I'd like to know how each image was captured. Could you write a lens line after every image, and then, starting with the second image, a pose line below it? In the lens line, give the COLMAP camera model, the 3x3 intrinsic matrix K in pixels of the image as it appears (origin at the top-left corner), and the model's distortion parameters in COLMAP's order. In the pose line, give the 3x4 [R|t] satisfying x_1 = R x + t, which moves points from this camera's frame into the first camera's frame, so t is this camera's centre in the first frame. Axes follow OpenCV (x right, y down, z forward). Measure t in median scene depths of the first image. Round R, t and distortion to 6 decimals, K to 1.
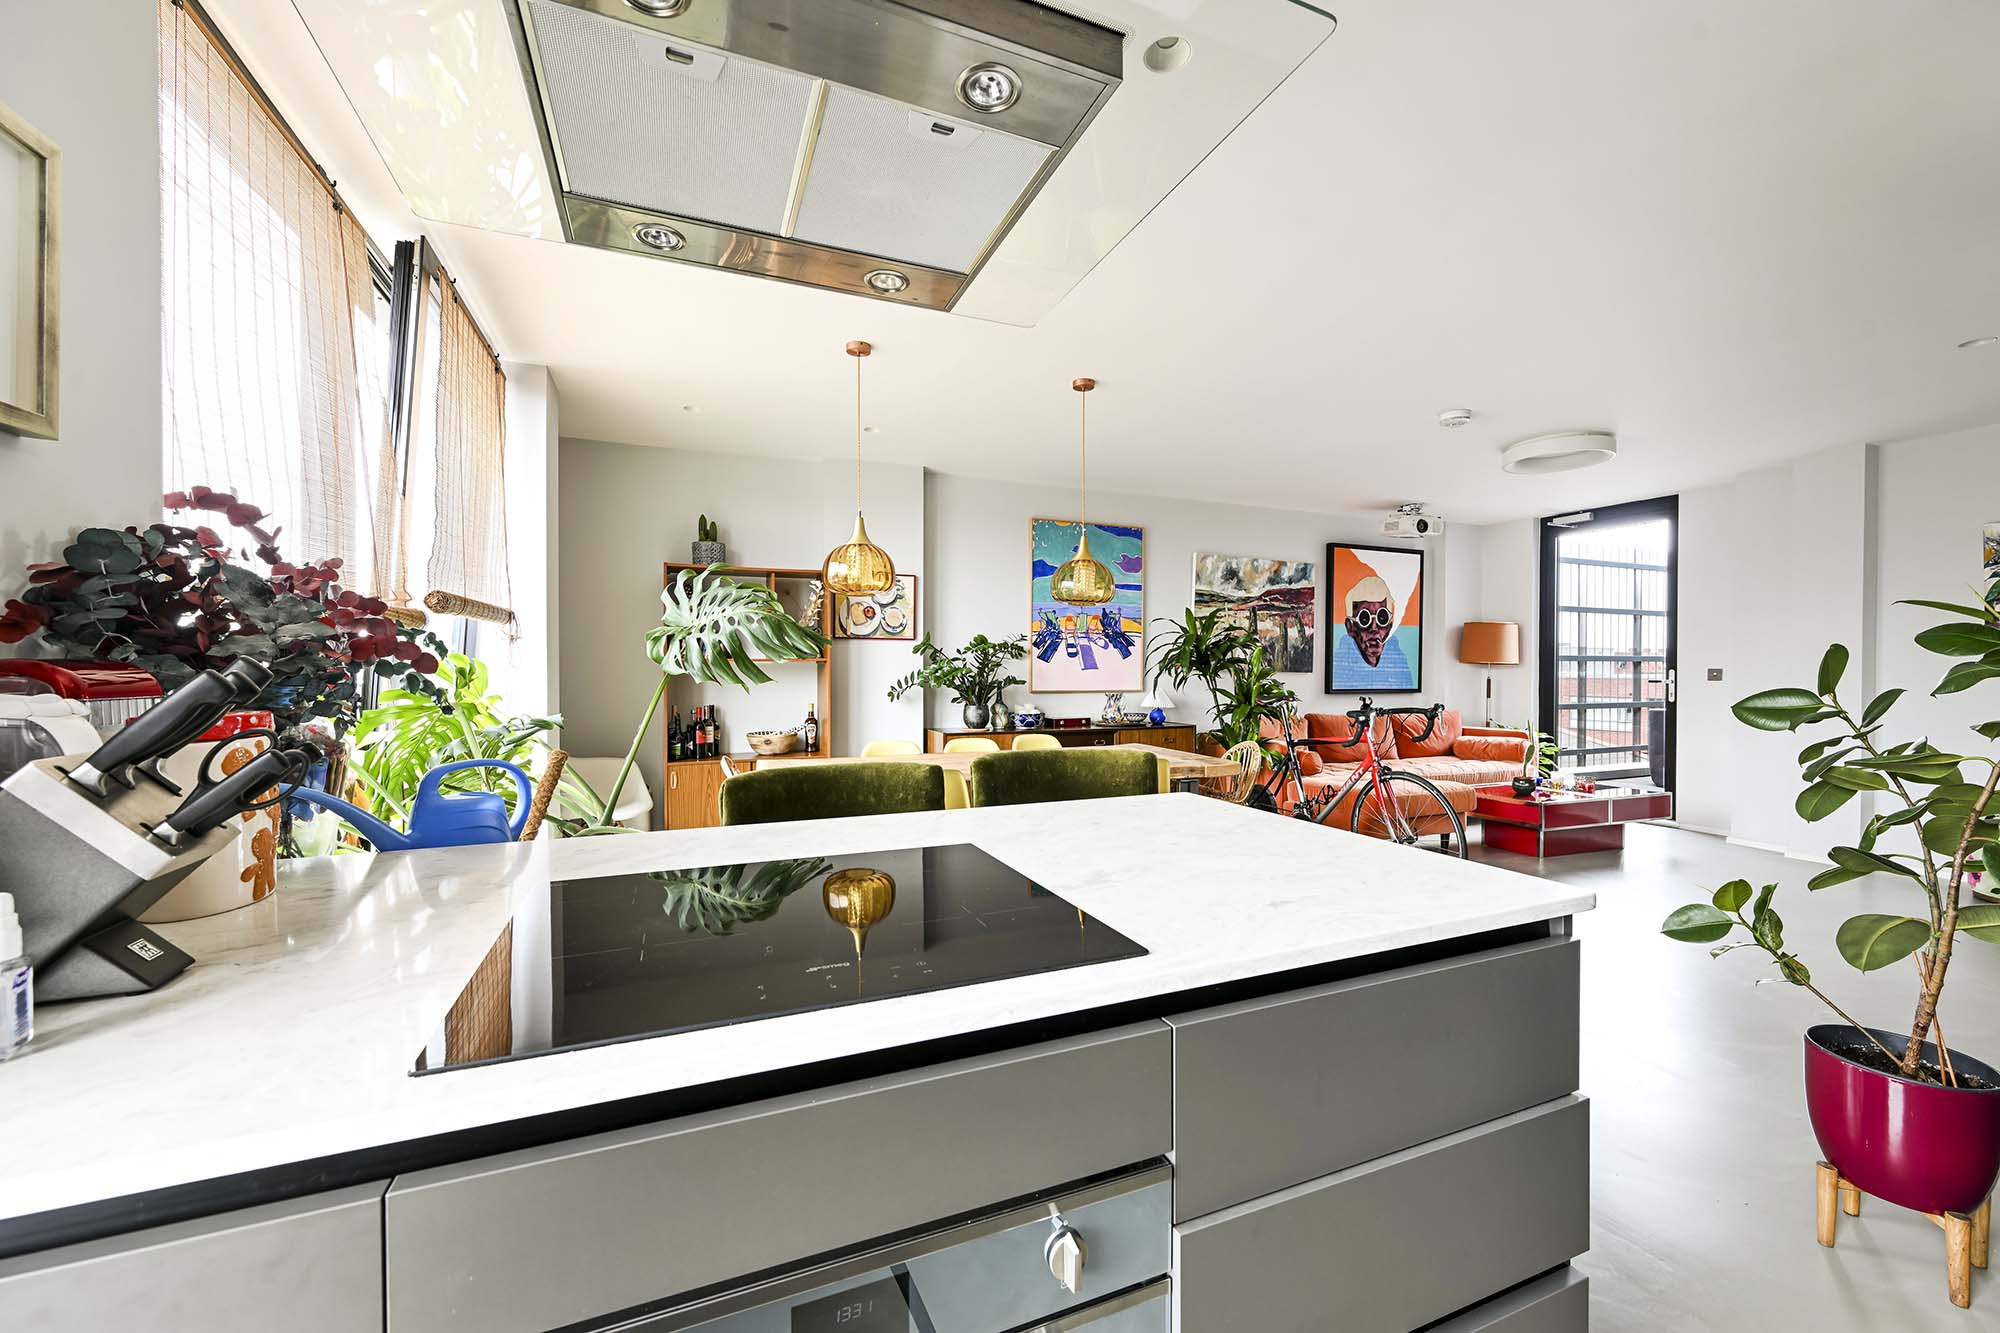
lens RADIAL K [[780.4, 0, 1005.2], [0, 780.4, 673.8], [0, 0, 1]] dist [-0.002555, 0.000735]
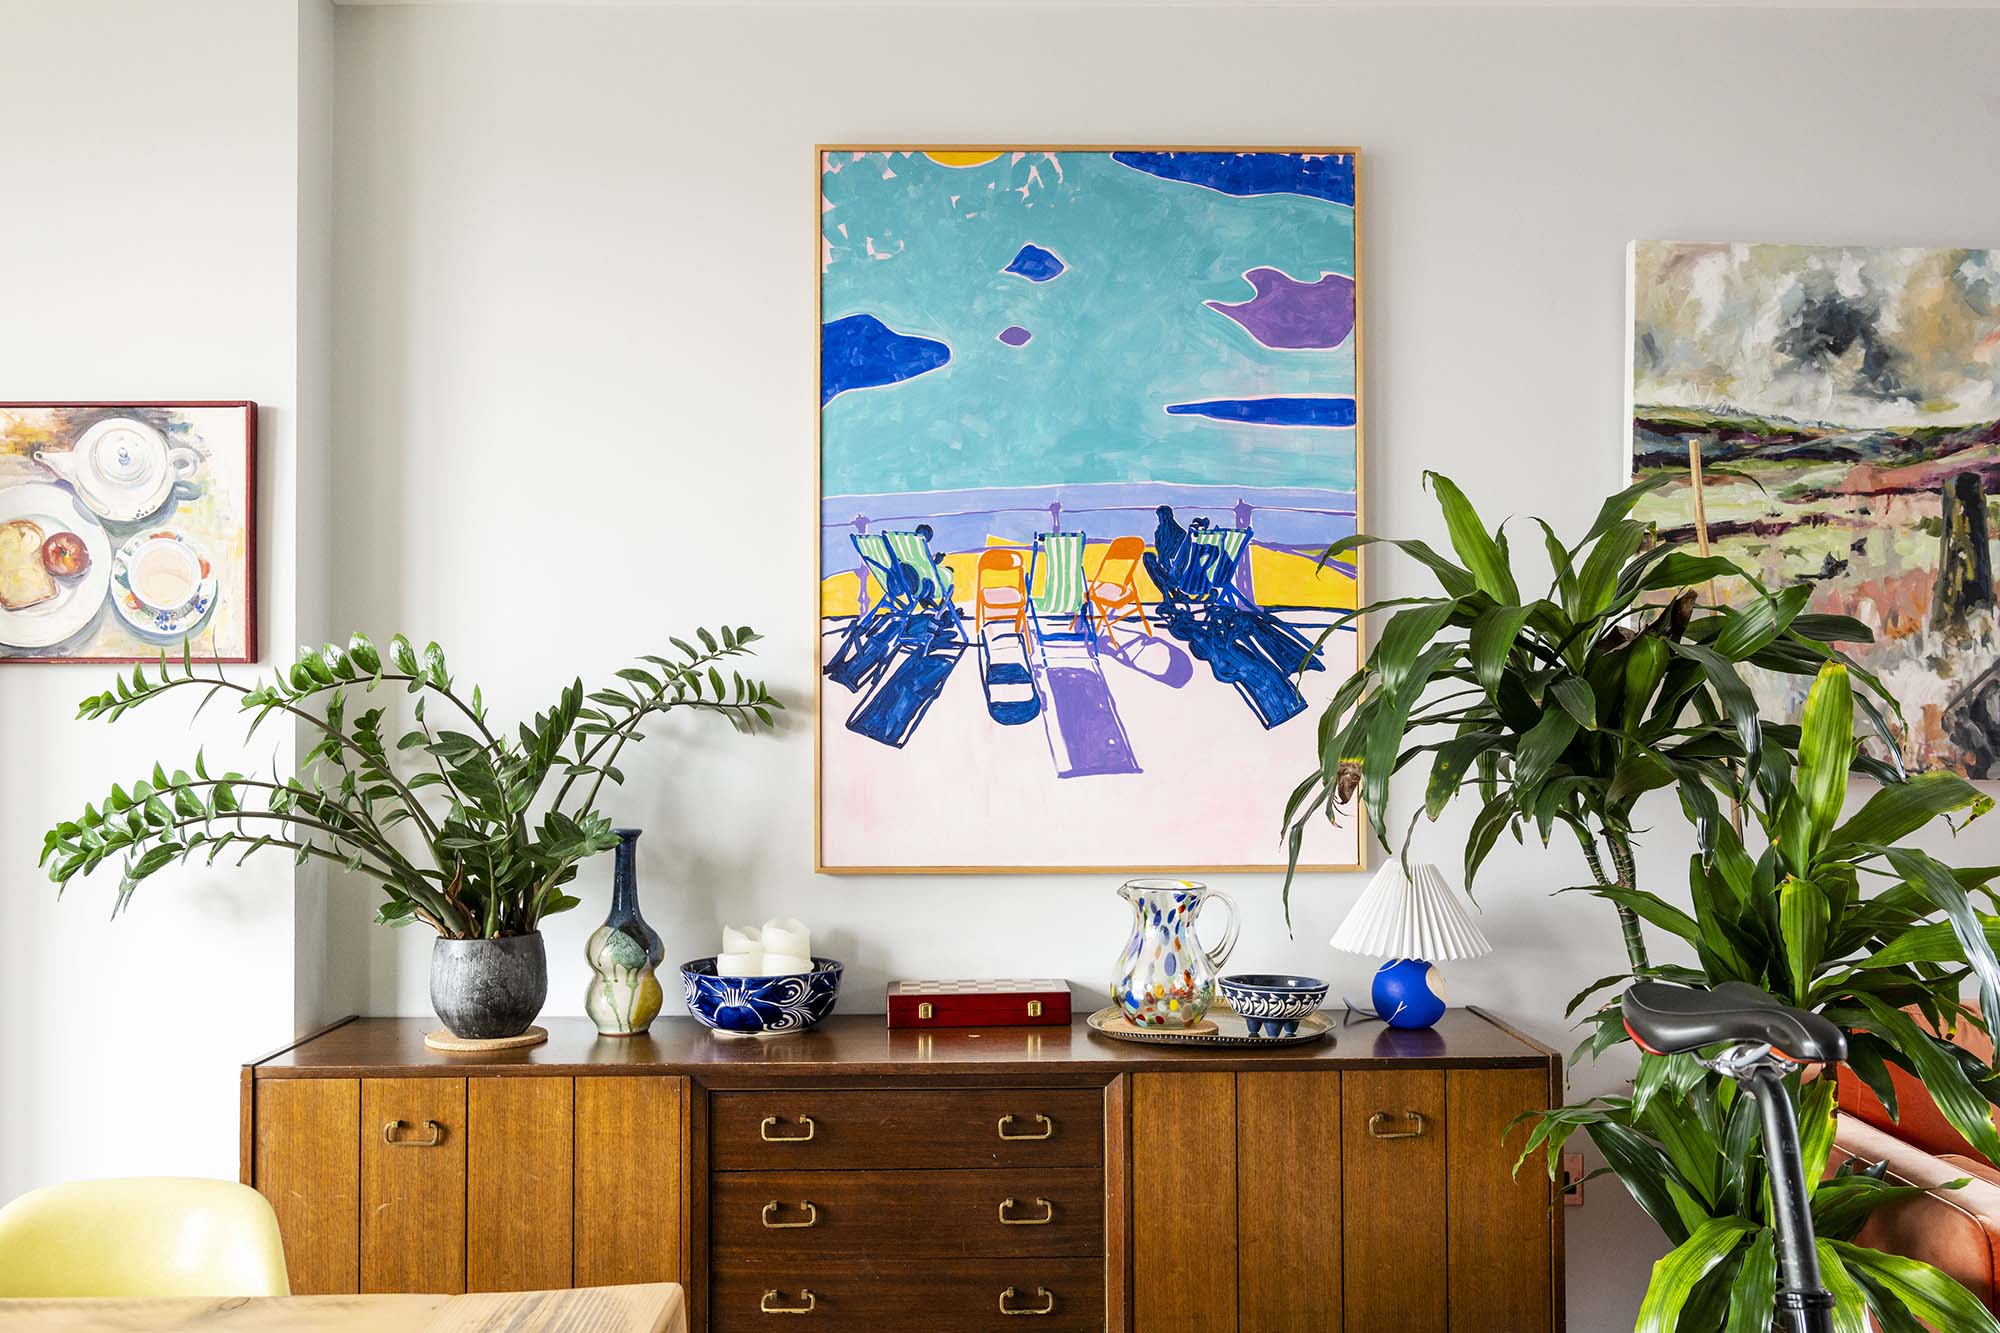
lens RADIAL K [[1708.9, 0, 1007.6], [0, 1708.9, 677.0], [0, 0, 1]] dist [-0.003529, 0.004498]
pose [[0.930278, -0.015879, -0.366512, 0.268841], [0.003484, 0.999400, -0.034457, -0.017193], [0.366839, 0.030777, 0.929775, 0.519365]]
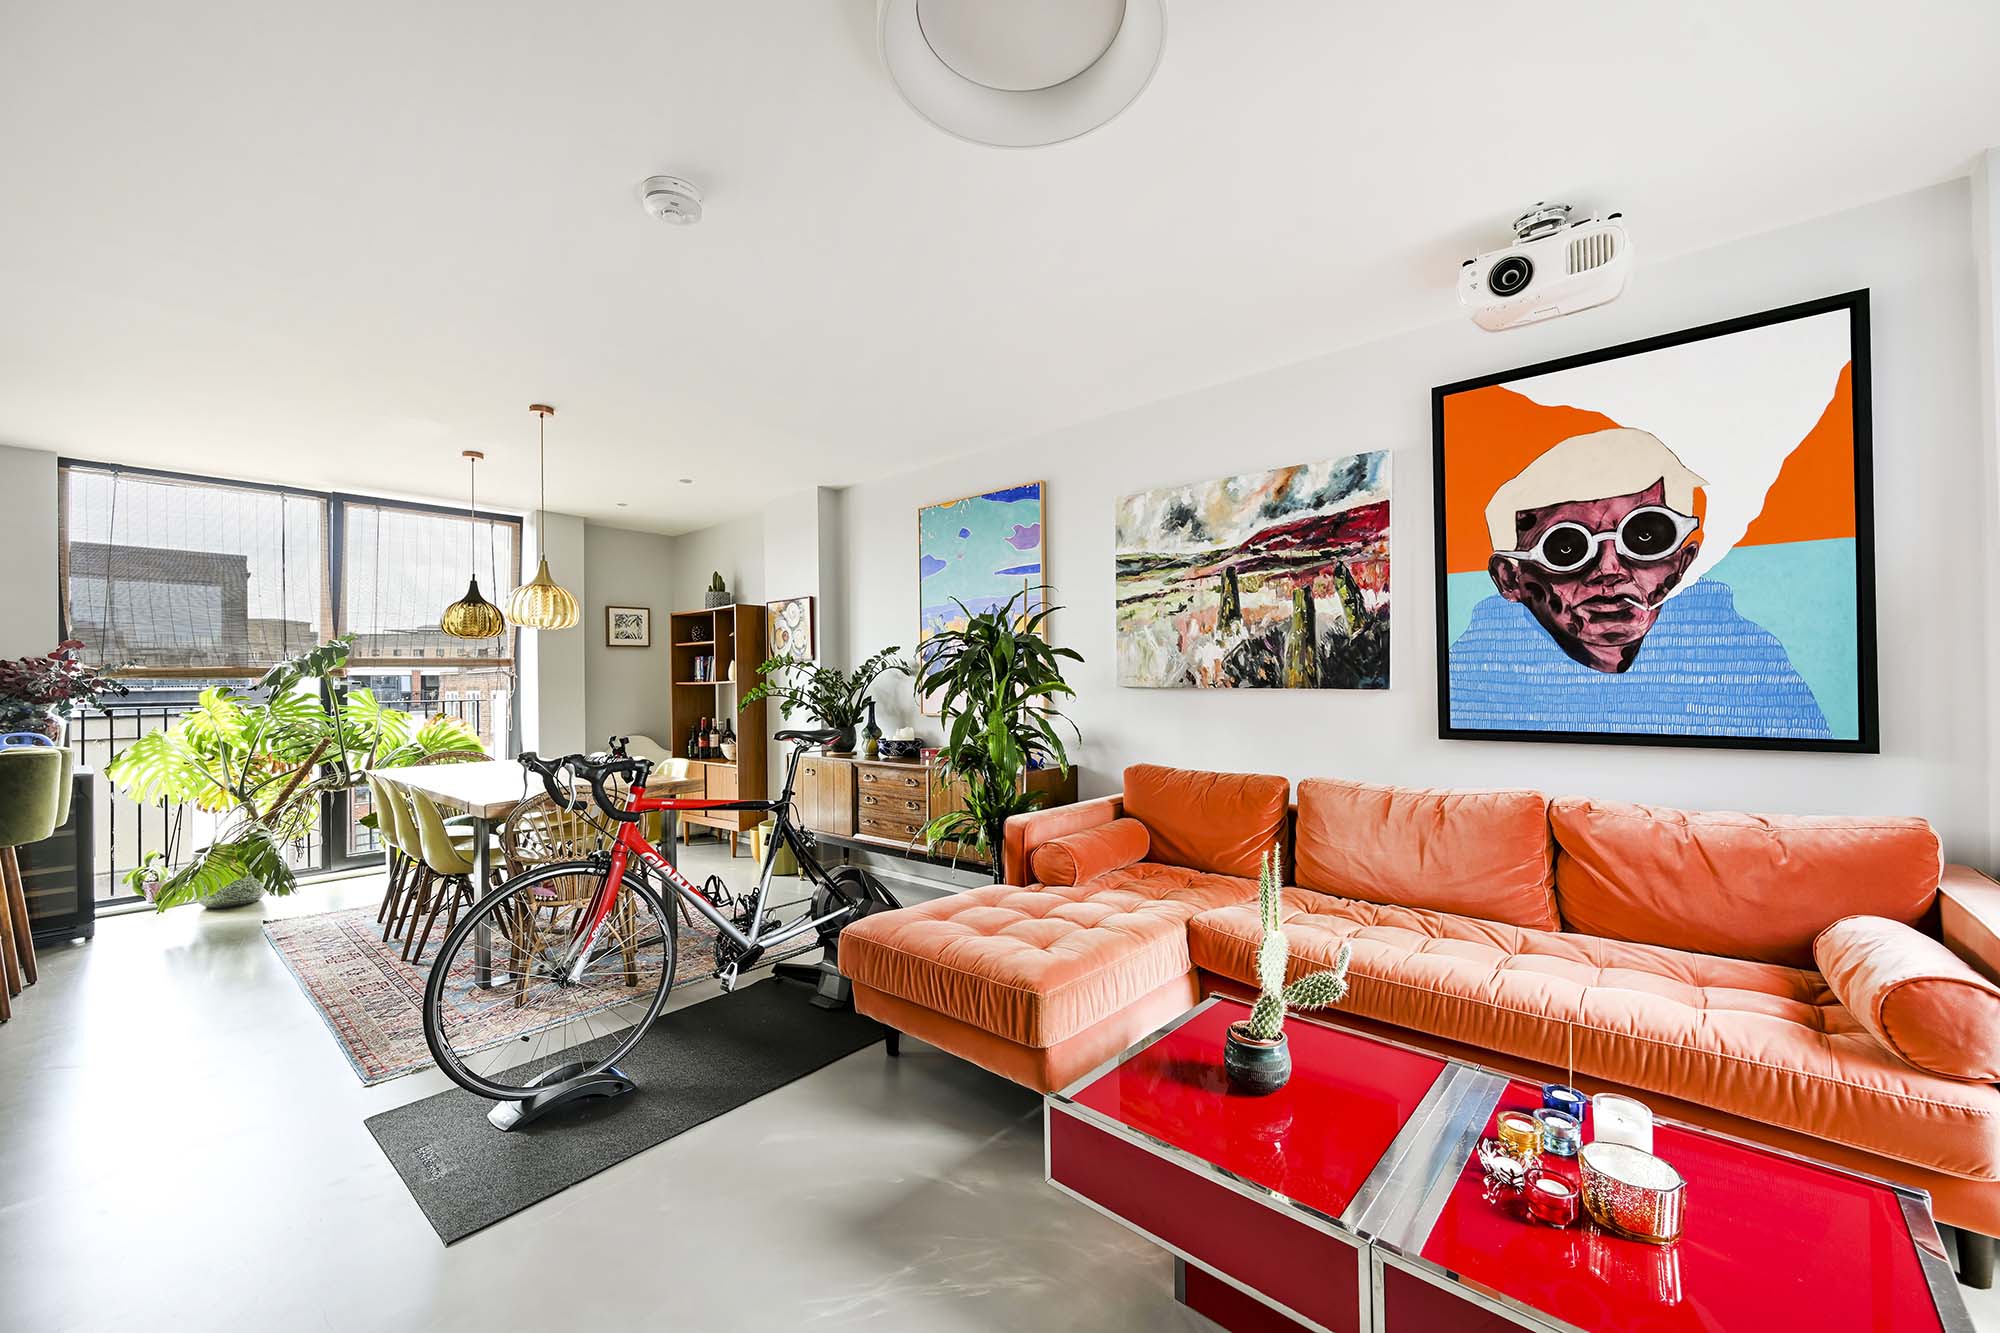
lens RADIAL K [[780.4, 0, 1004.0], [0, 780.4, 674.1], [0, 0, 1]] dist [-0.002555, 0.000735]
pose [[0.449089, -0.018442, -0.893297, 0.796476], [0.008455, 0.999830, -0.016391, -0.005532], [0.893447, -0.000192, 0.449168, 0.680157]]
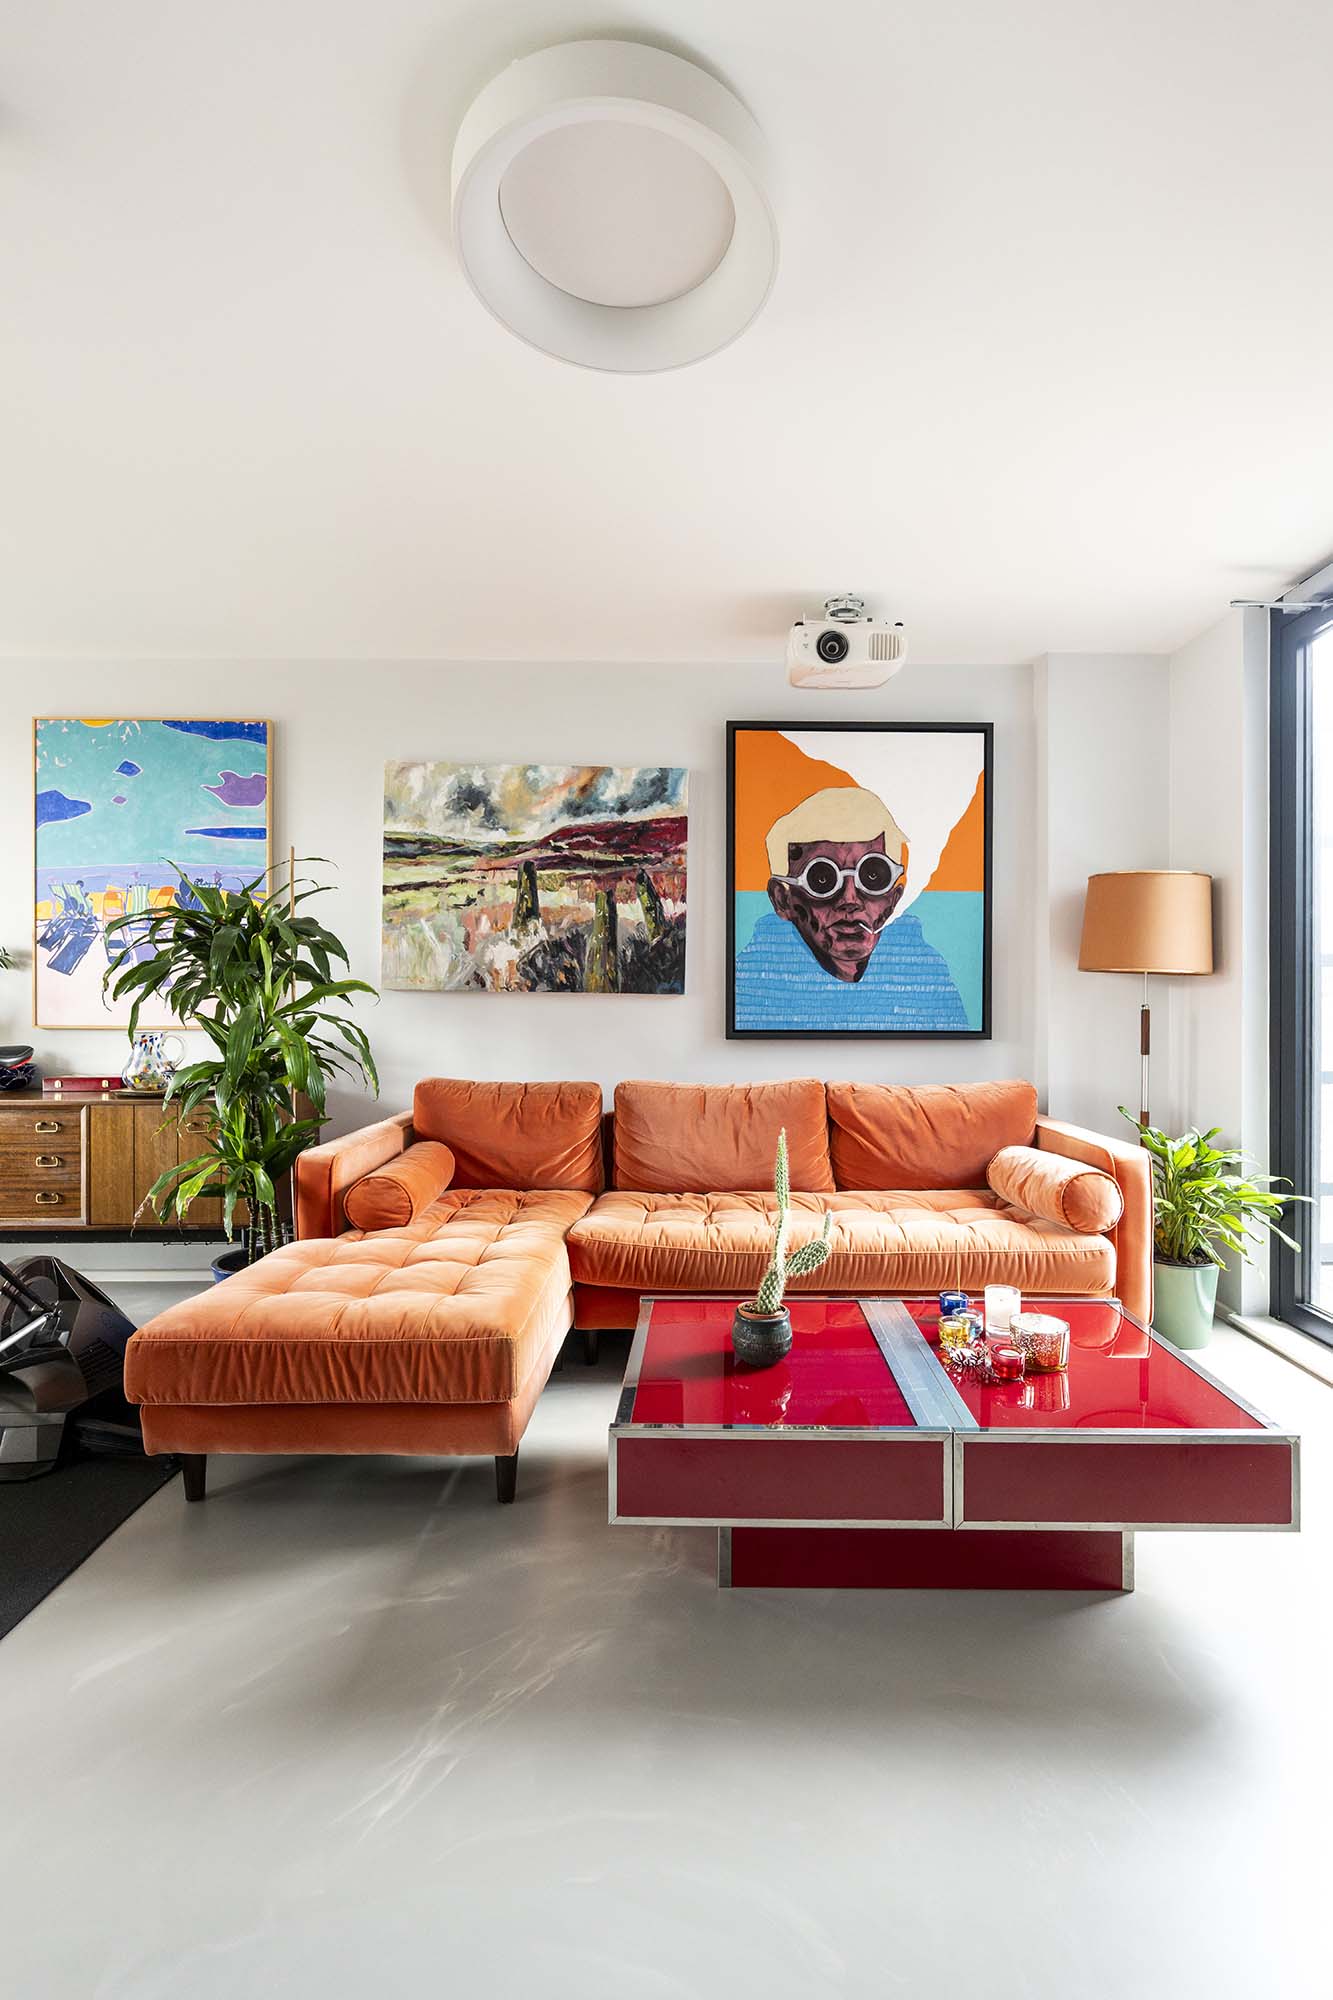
lens RADIAL K [[875.6, 0, 702.7], [0, 875.6, 996.5], [0, 0, 1]] dist [0.001119, -0.001529]
pose [[0.931048, 0.001539, -0.364895, 0.687073], [-0.002333, 0.999996, -0.001736, 0.000928], [0.364890, 0.002468, 0.931047, 0.570062]]
